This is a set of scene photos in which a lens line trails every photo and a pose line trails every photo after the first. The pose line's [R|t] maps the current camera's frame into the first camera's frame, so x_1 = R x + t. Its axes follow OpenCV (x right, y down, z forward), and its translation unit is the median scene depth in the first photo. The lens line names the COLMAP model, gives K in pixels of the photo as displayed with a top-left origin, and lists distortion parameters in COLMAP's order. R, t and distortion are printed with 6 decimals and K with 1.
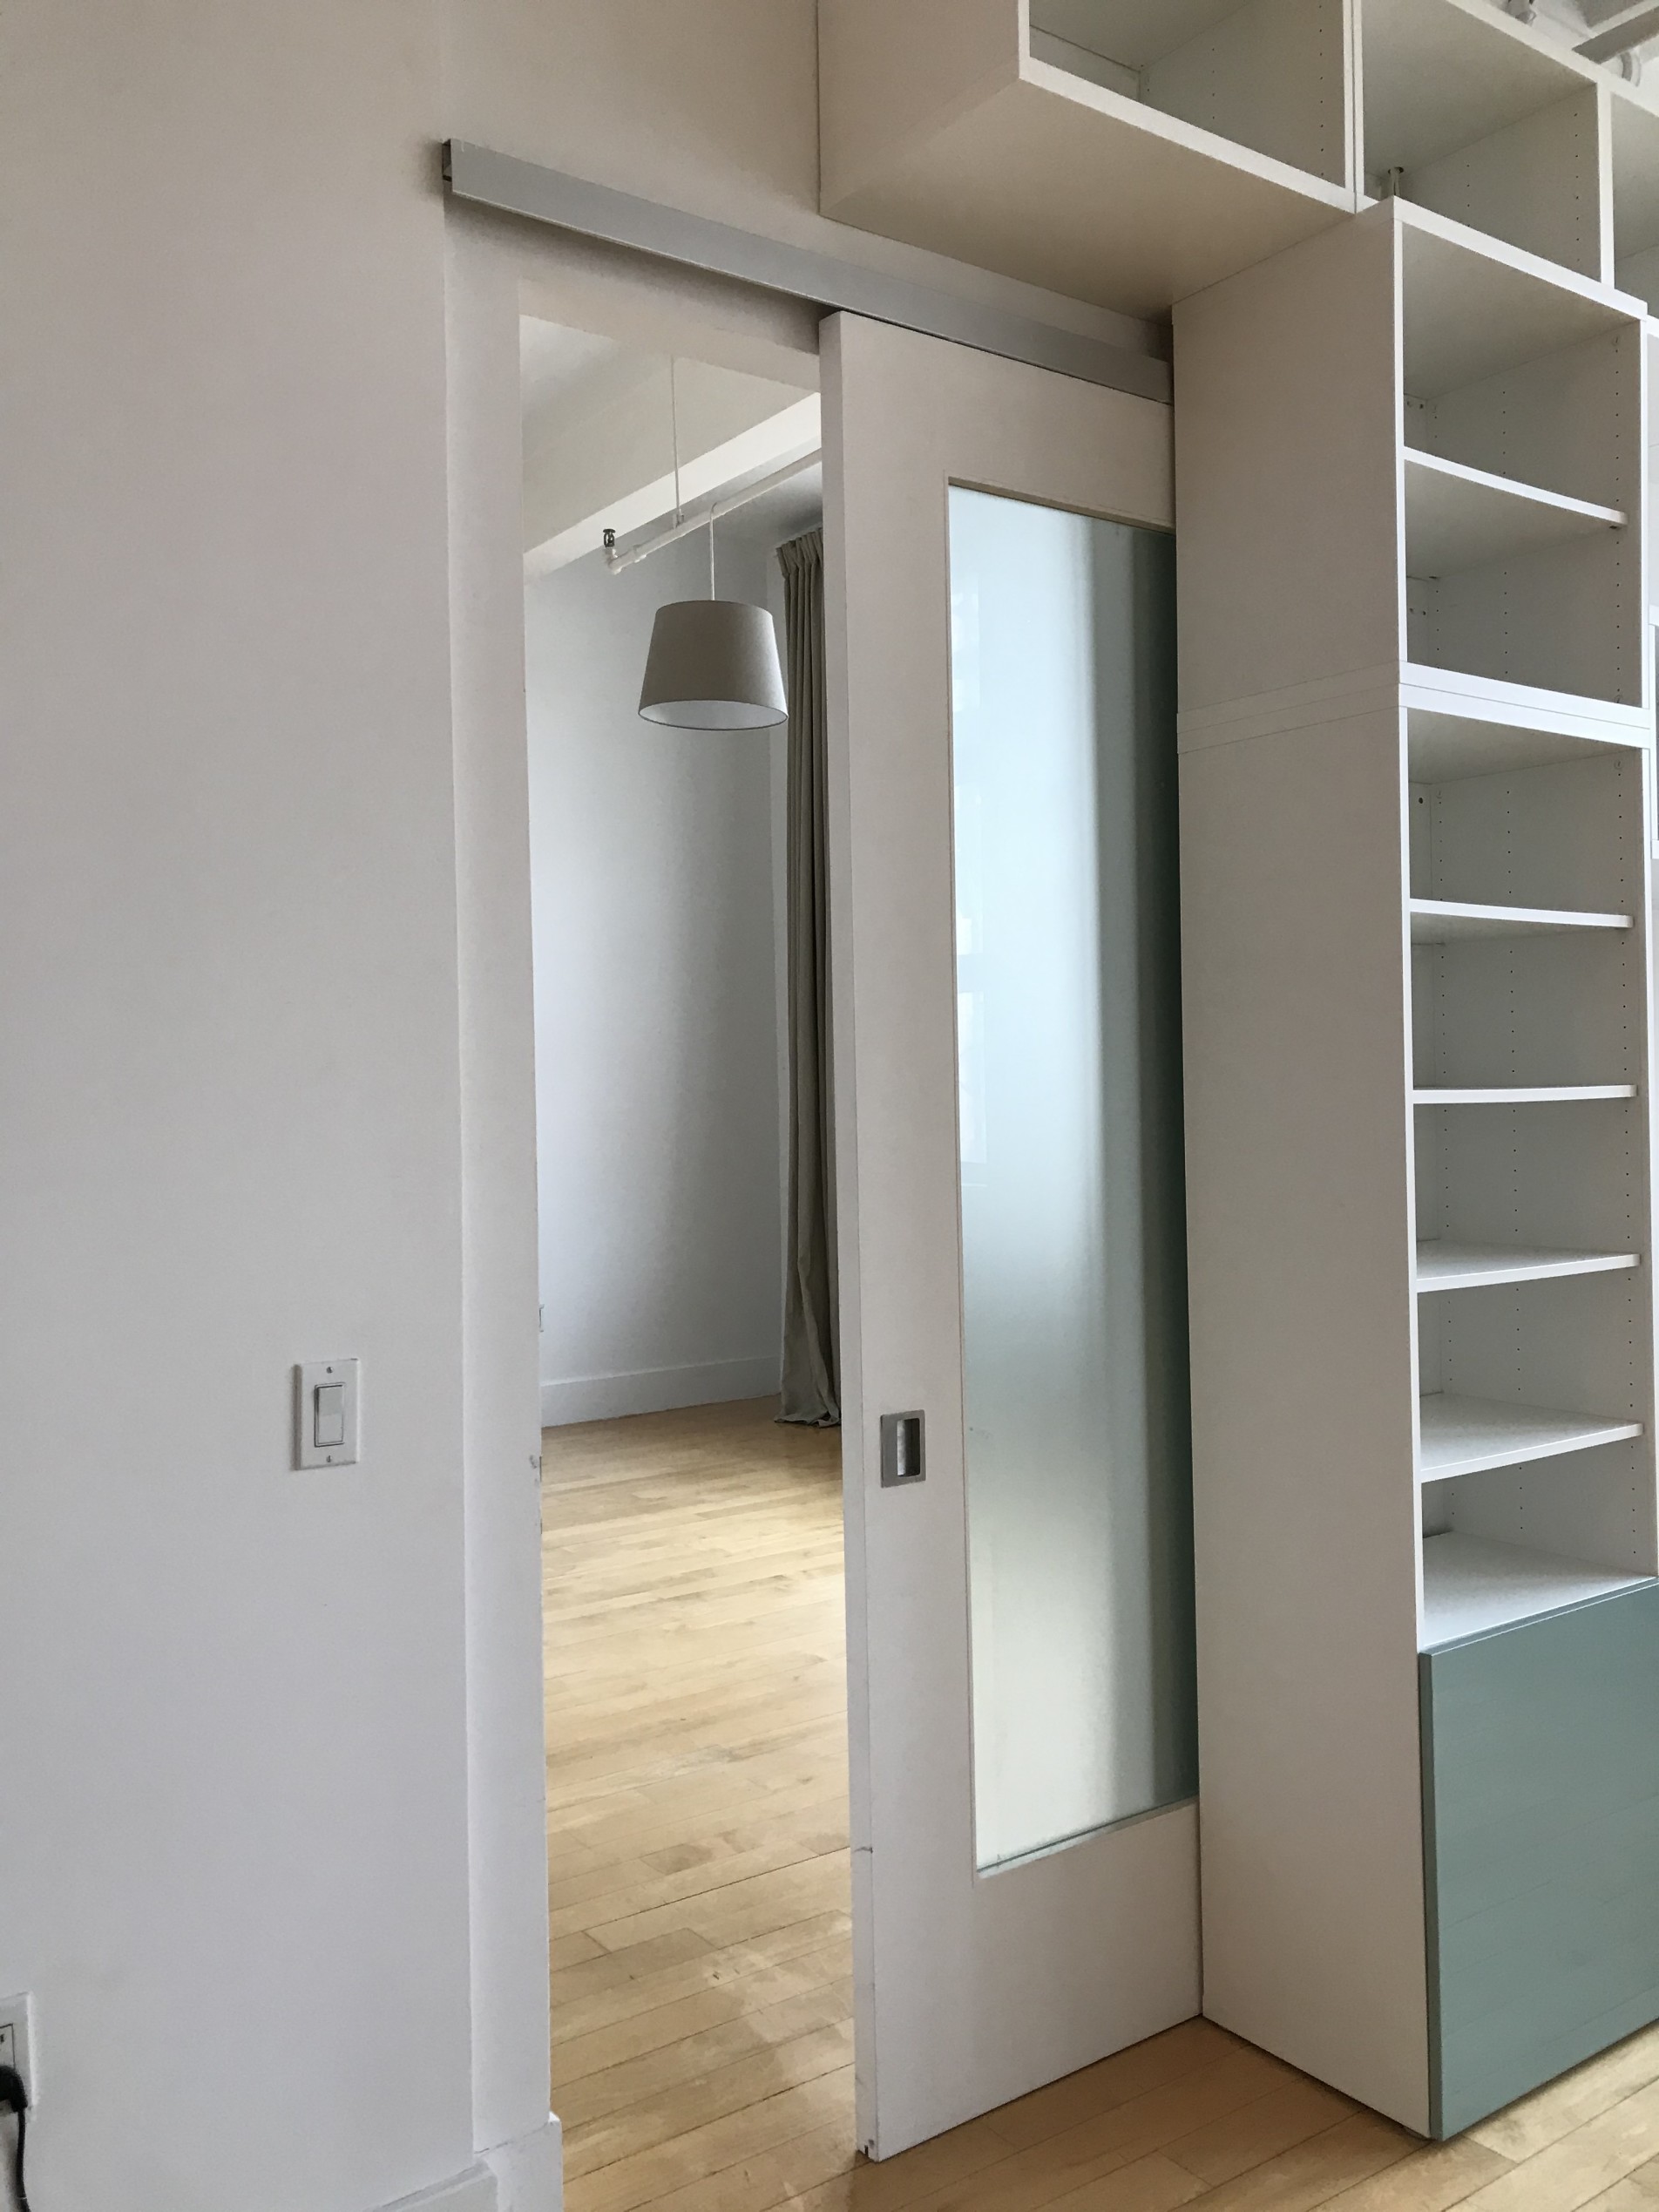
lens RADIAL K [[1823.6, 0, 823.5], [0, 1823.6, 1094.2], [0, 0, 1]] dist [0.005859, 0.017517]
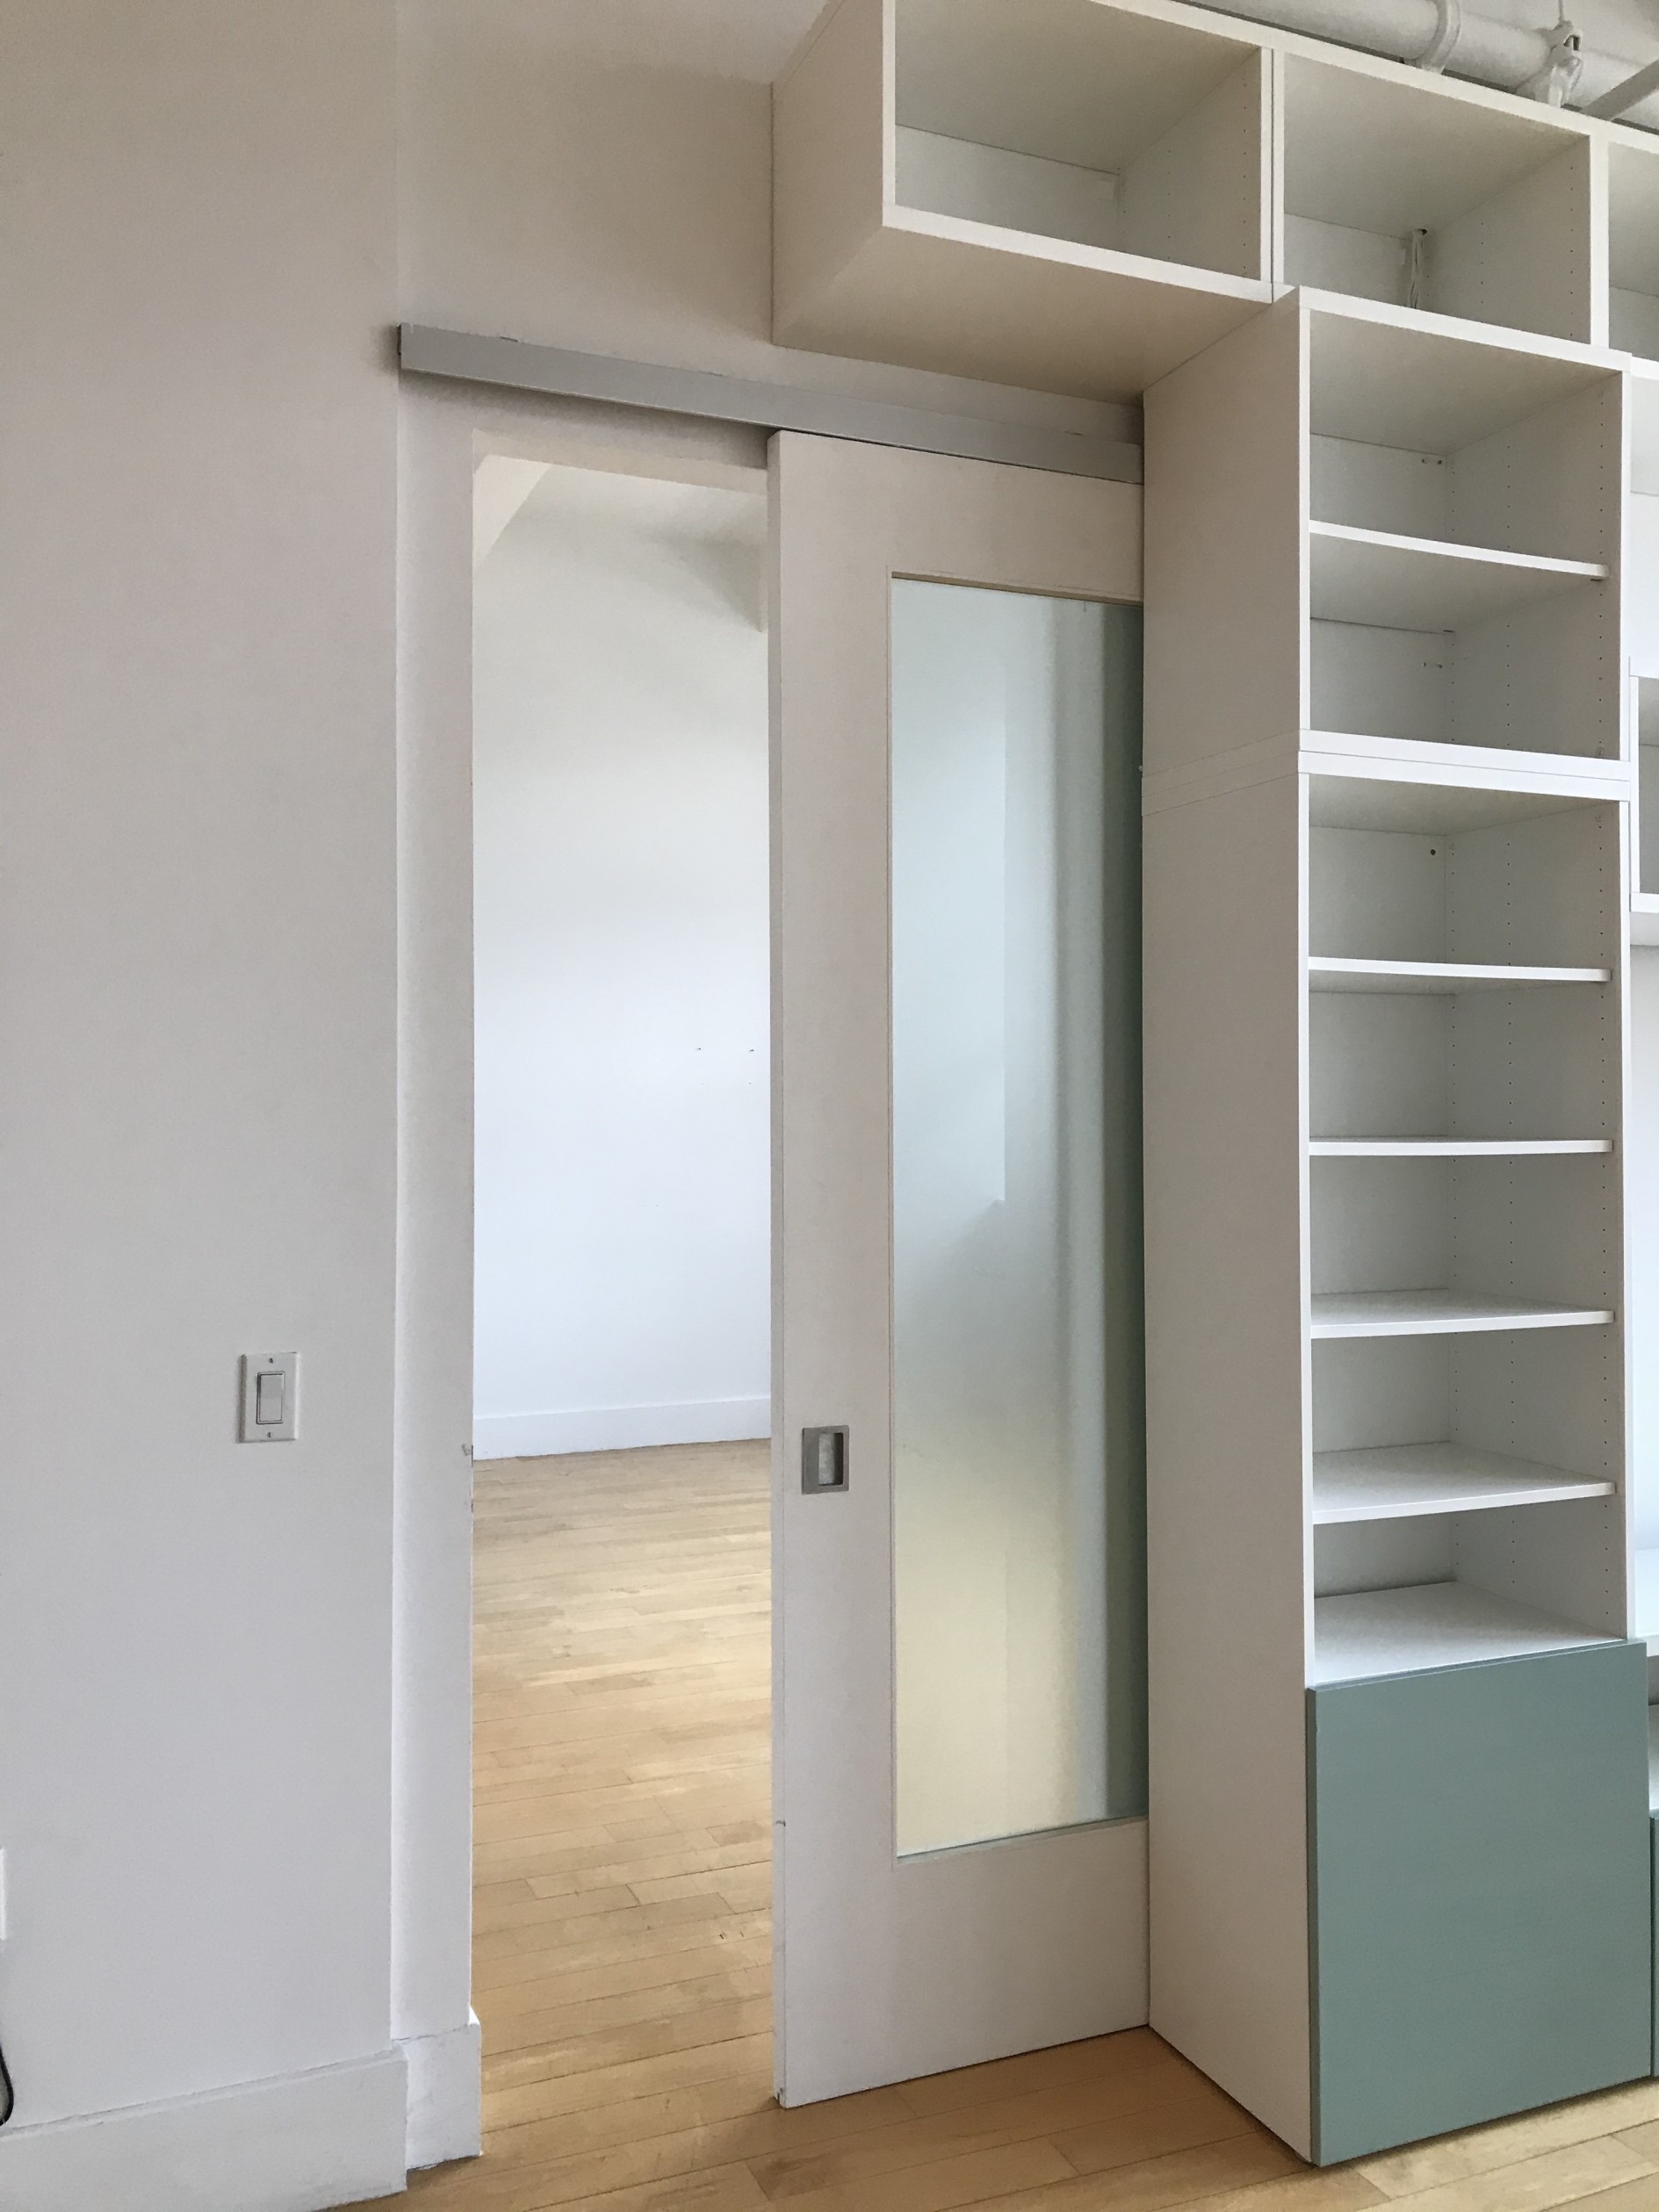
lens RADIAL K [[1823.9, 0, 824.5], [0, 1823.9, 1094.1], [0, 0, 1]] dist [0.005859, 0.017517]
pose [[0.974015, 0.015300, -0.225964, 0.254830], [-0.017781, 0.999802, -0.008947, -0.013731], [0.225782, 0.012732, 0.974095, -0.061734]]
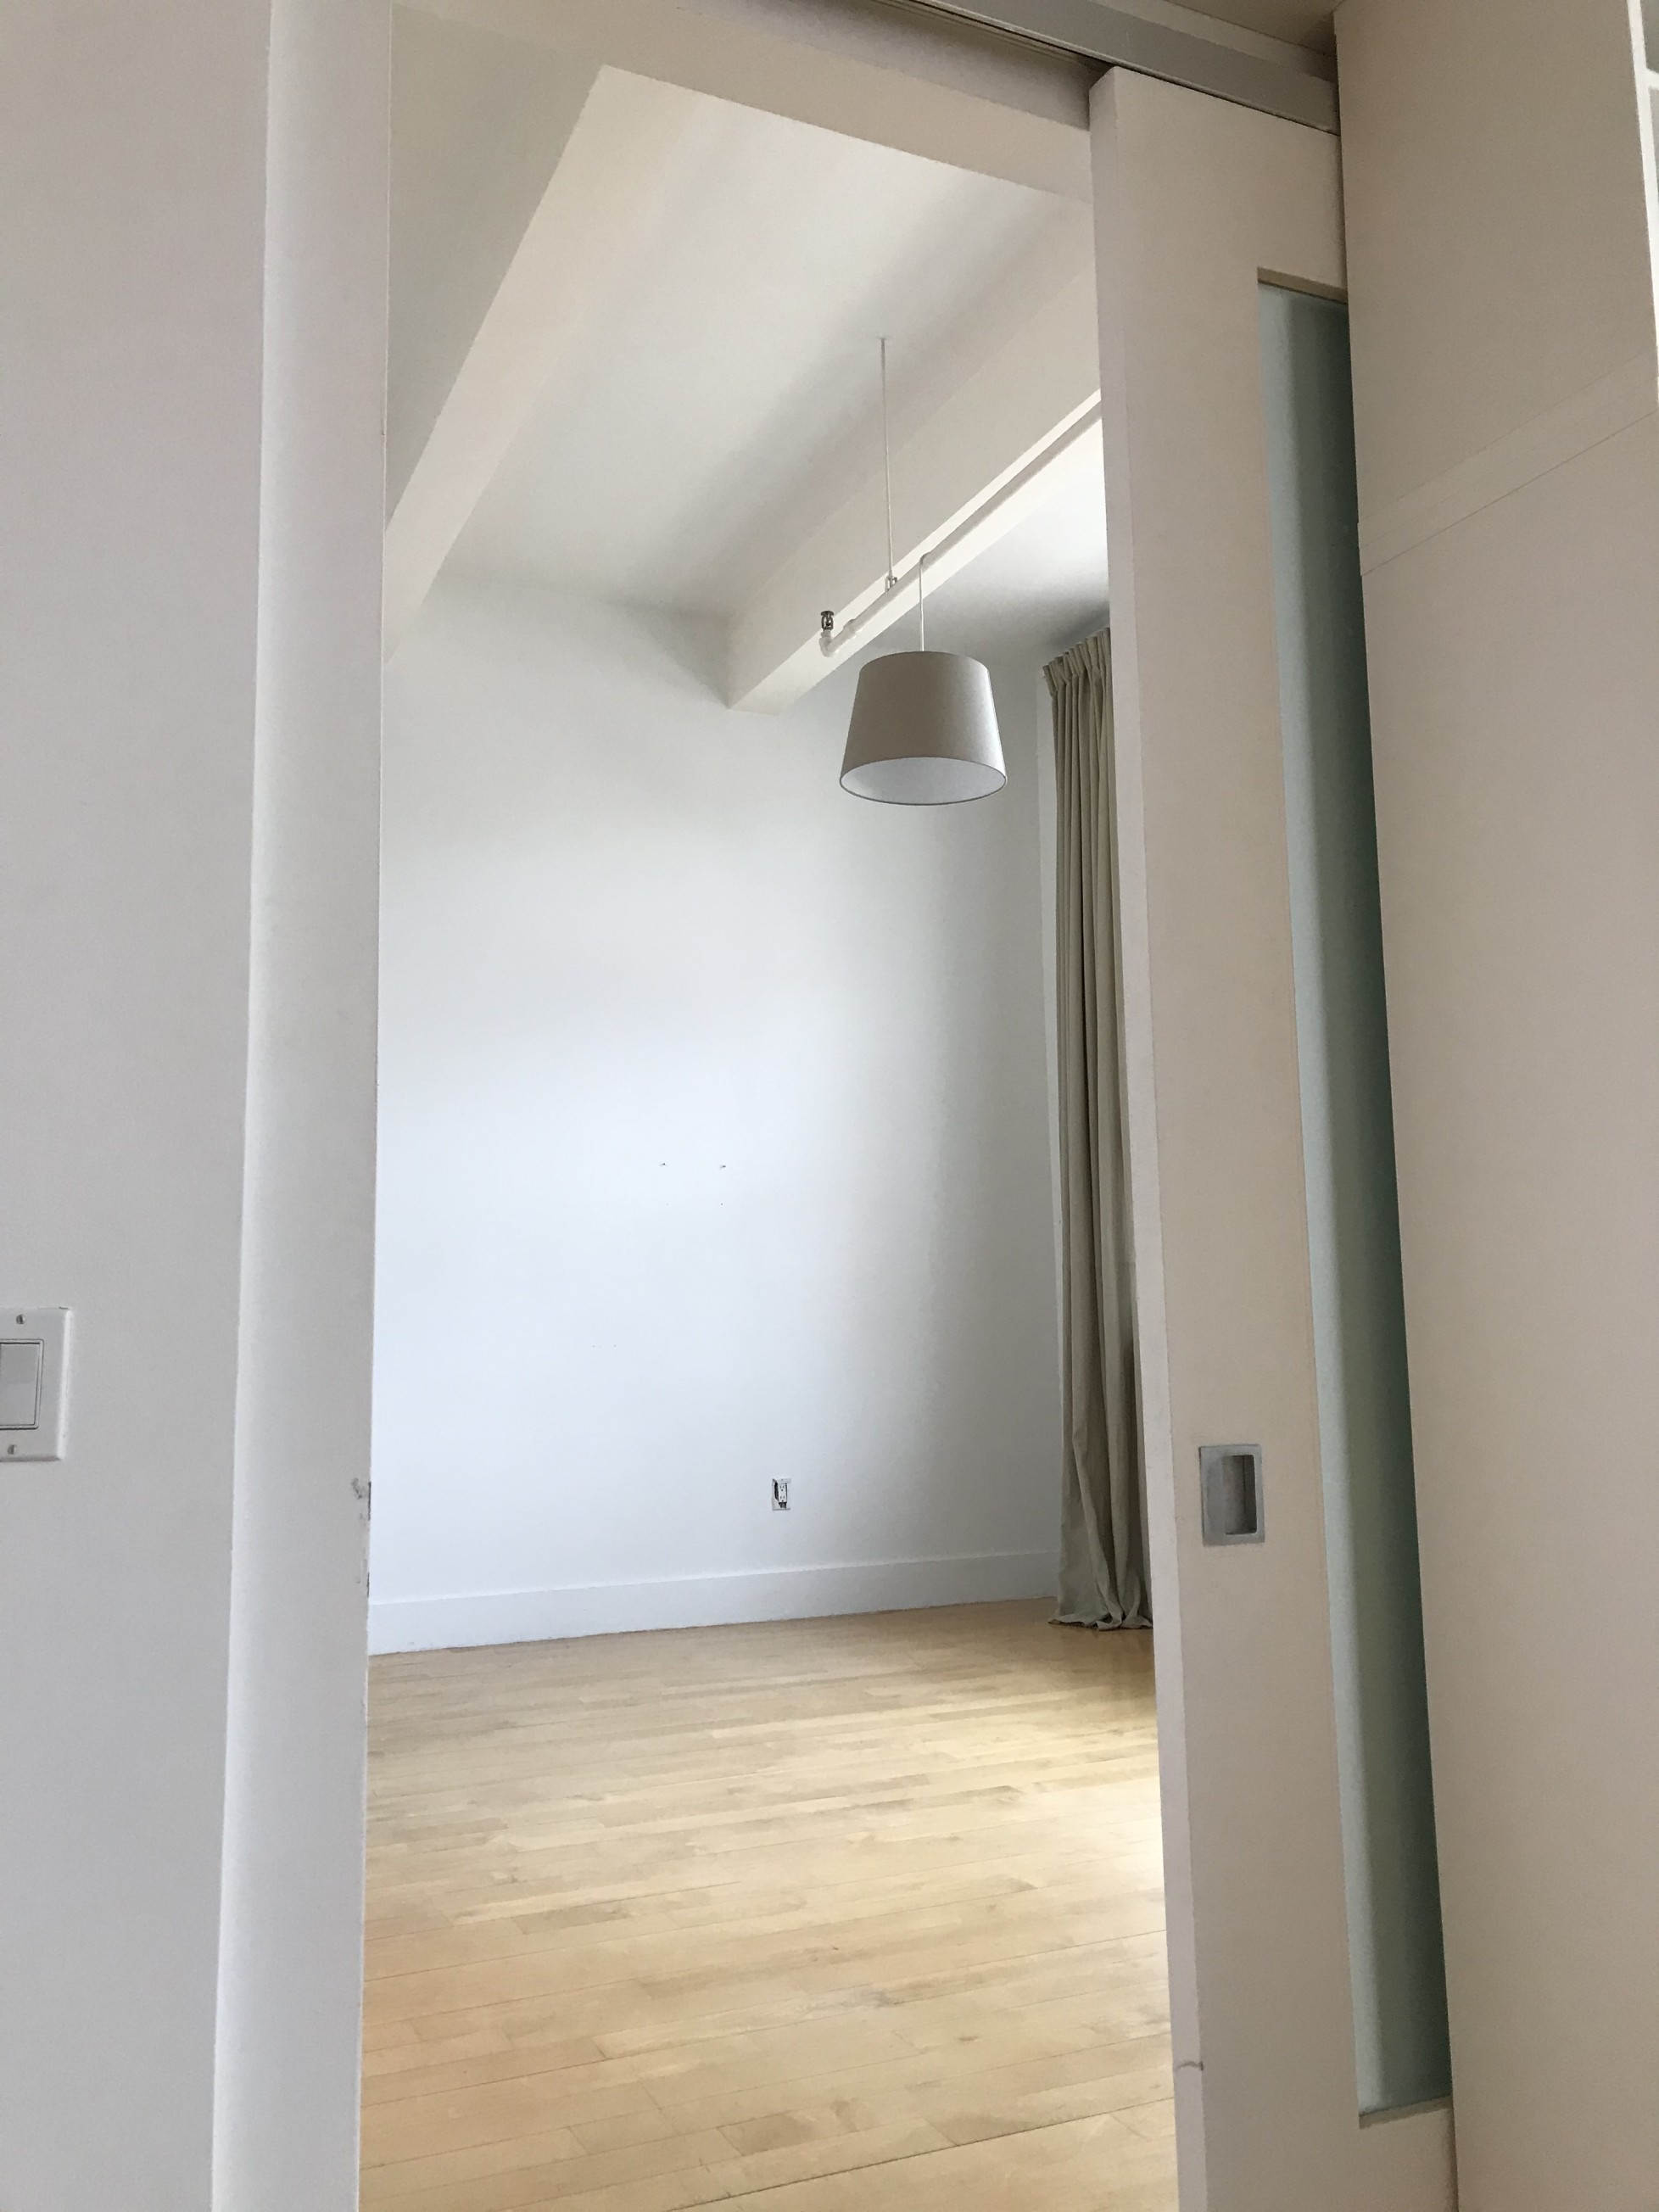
lens RADIAL K [[1823.8, 0, 826.4], [0, 1823.8, 1102.1], [0, 0, 1]] dist [0.005859, 0.017517]
pose [[0.980972, -0.020933, -0.193016, 0.120970], [-0.003048, 0.992387, -0.123118, 0.112164], [0.194124, 0.121364, 0.973441, 0.272243]]
